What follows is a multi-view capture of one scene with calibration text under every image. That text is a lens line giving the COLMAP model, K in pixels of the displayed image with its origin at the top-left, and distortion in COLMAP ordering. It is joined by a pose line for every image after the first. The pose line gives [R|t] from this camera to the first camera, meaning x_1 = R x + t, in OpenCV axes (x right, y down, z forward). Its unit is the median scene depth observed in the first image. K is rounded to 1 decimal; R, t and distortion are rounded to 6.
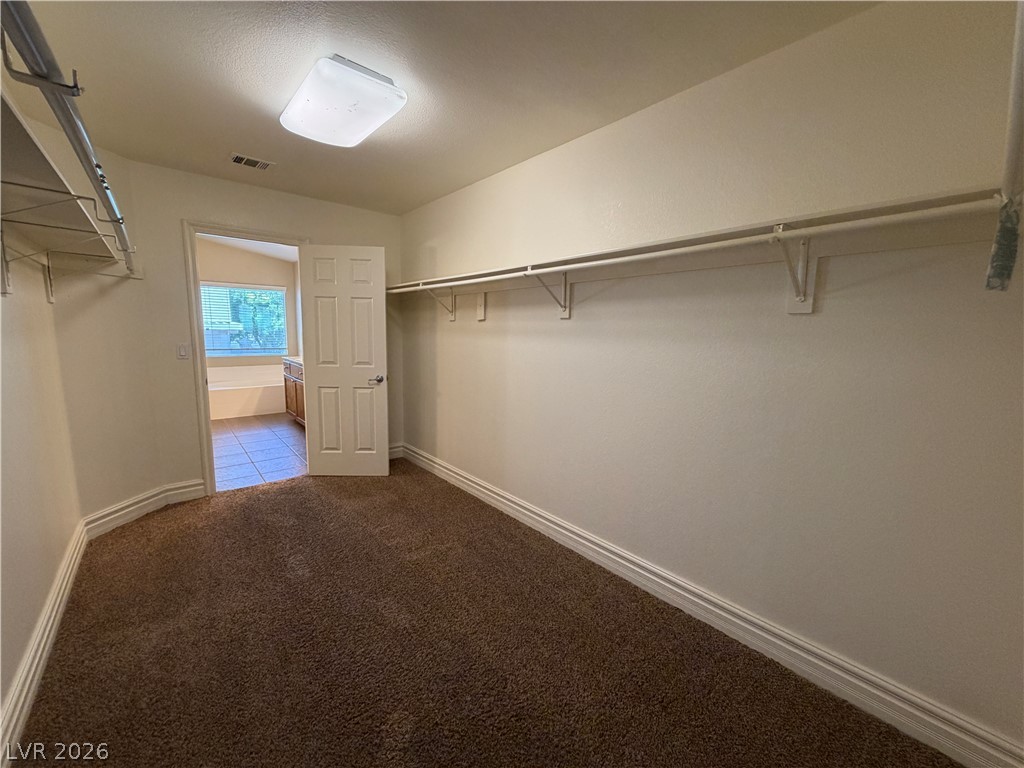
lens RADIAL K [[406.3, 0, 510.3], [0, 406.3, 383.4], [0, 0, 1]] dist [-0.000405, 0.000000]
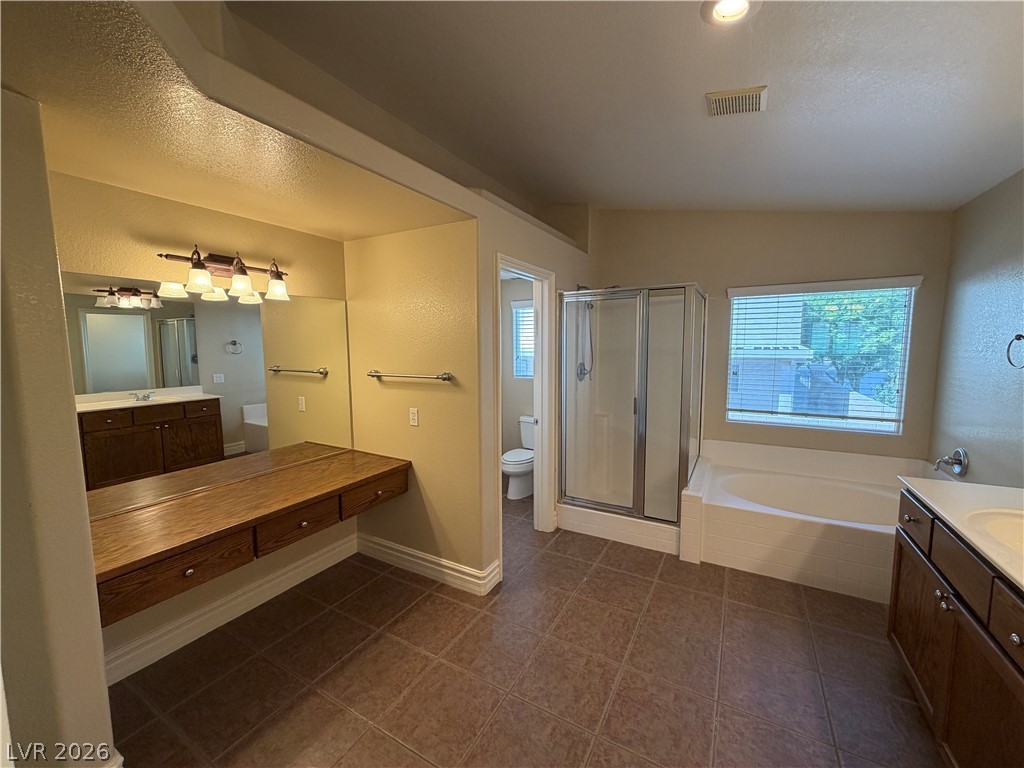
lens RADIAL K [[405.5, 0, 512.0], [0, 405.5, 384.0], [0, 0, 1]] dist [-0.006330, 0.000348]
pose [[0.336517, 0.083132, -0.938001, -0.246906], [-0.122495, 0.991497, 0.043927, -0.078042], [0.933676, 0.100118, 0.343839, 0.393460]]
